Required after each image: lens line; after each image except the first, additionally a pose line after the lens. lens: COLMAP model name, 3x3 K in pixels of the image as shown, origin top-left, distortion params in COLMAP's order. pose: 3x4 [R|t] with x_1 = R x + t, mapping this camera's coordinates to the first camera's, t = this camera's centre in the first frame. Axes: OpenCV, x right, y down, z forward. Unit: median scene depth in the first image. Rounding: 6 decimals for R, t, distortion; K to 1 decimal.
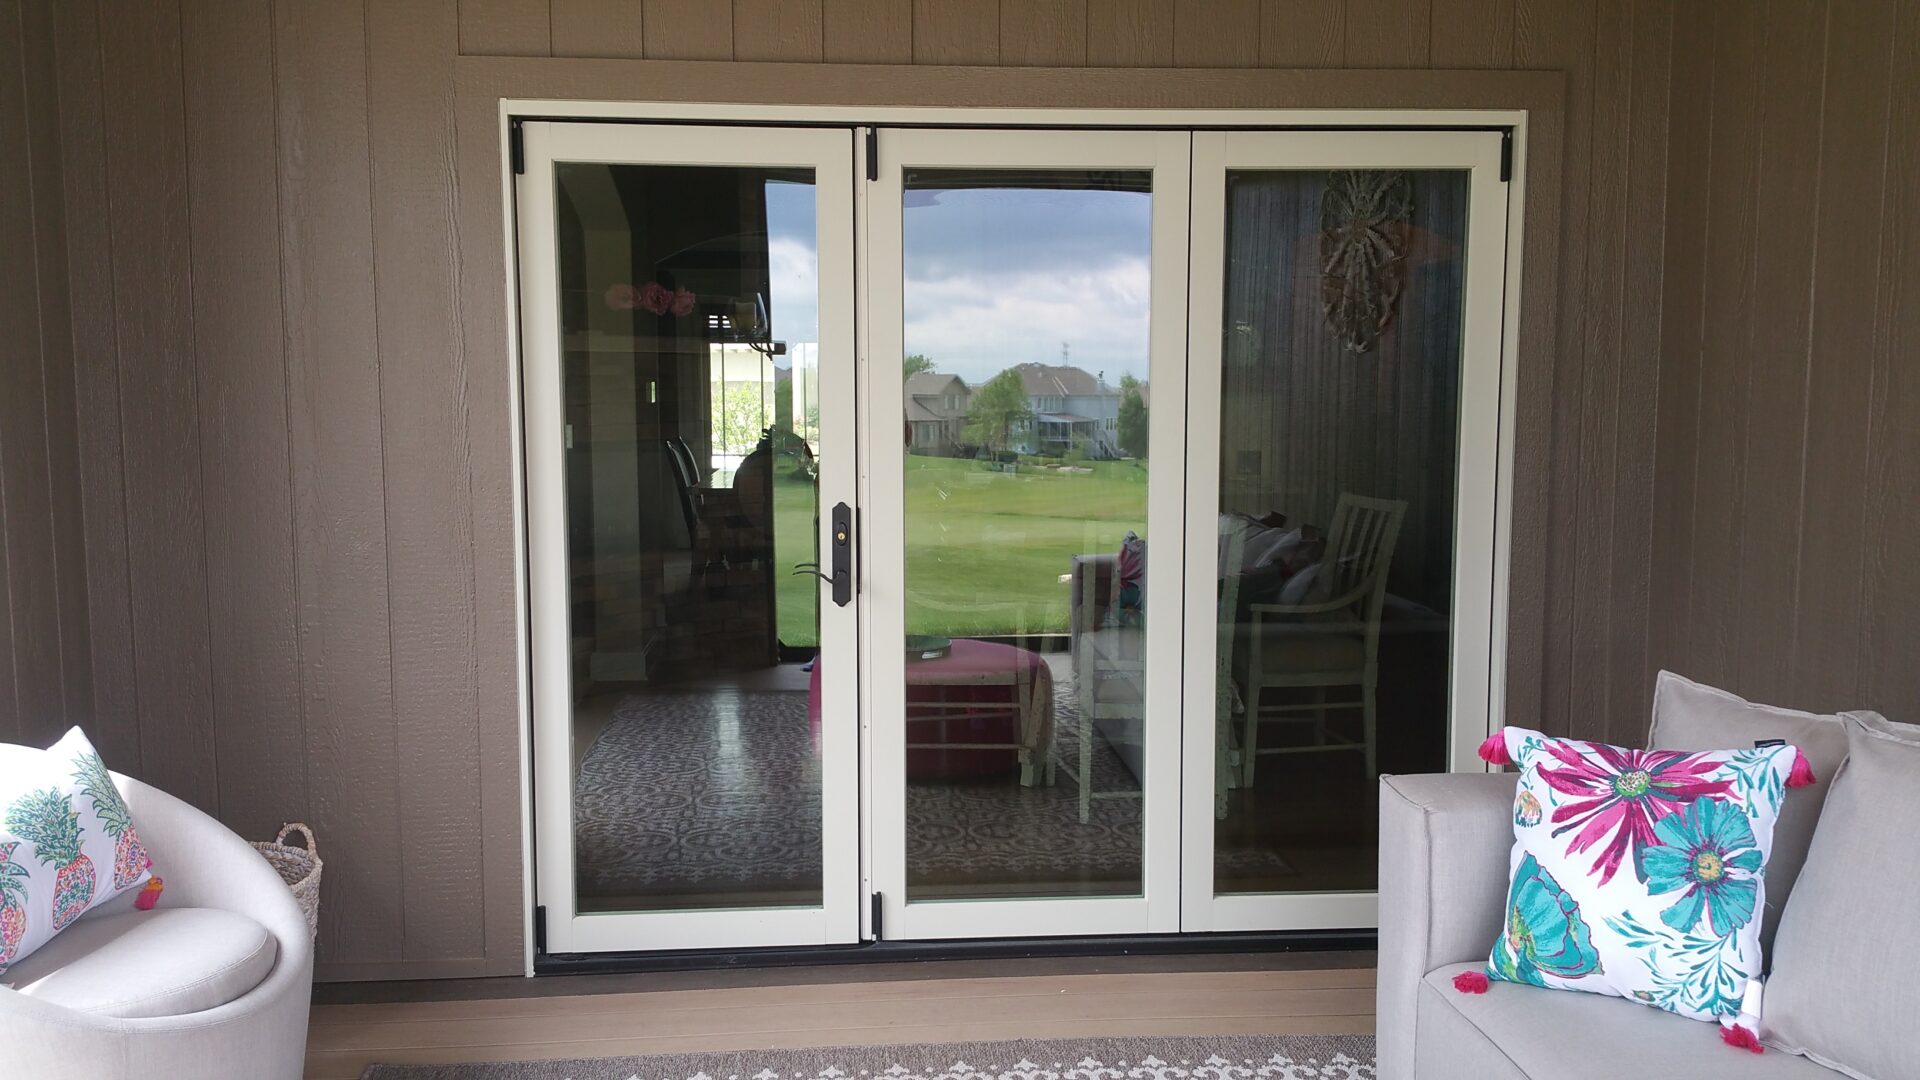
lens RADIAL K [[1580.0, 0, 956.5], [0, 1580.0, 564.0], [0, 0, 1]] dist [0.038892, -0.105100]
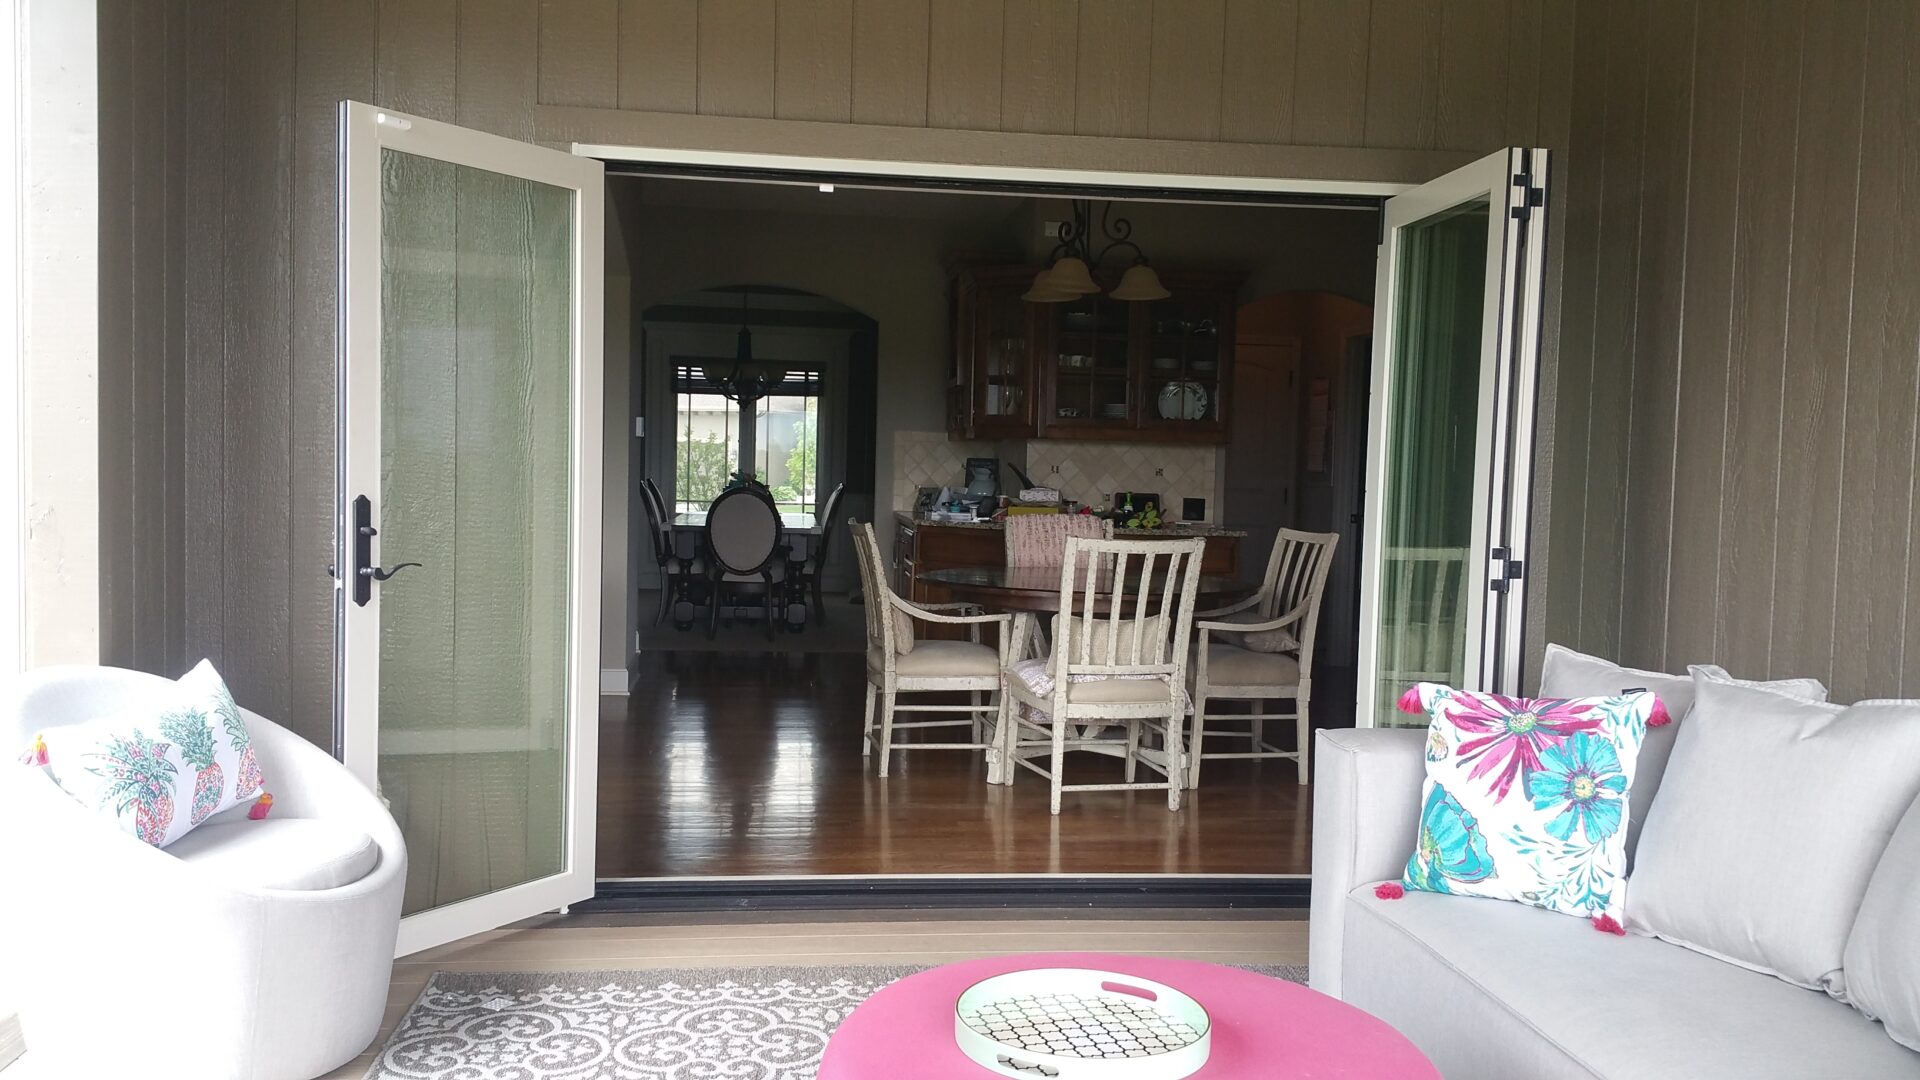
lens RADIAL K [[1560.7, 0, 949.2], [0, 1560.7, 553.8], [0, 0, 1]] dist [0.122452, -0.244205]
pose [[0.999075, 0.026320, 0.034015, -0.059822], [-0.024606, 0.998454, -0.049841, 0.080387], [-0.035275, 0.048958, 0.998178, -0.206797]]
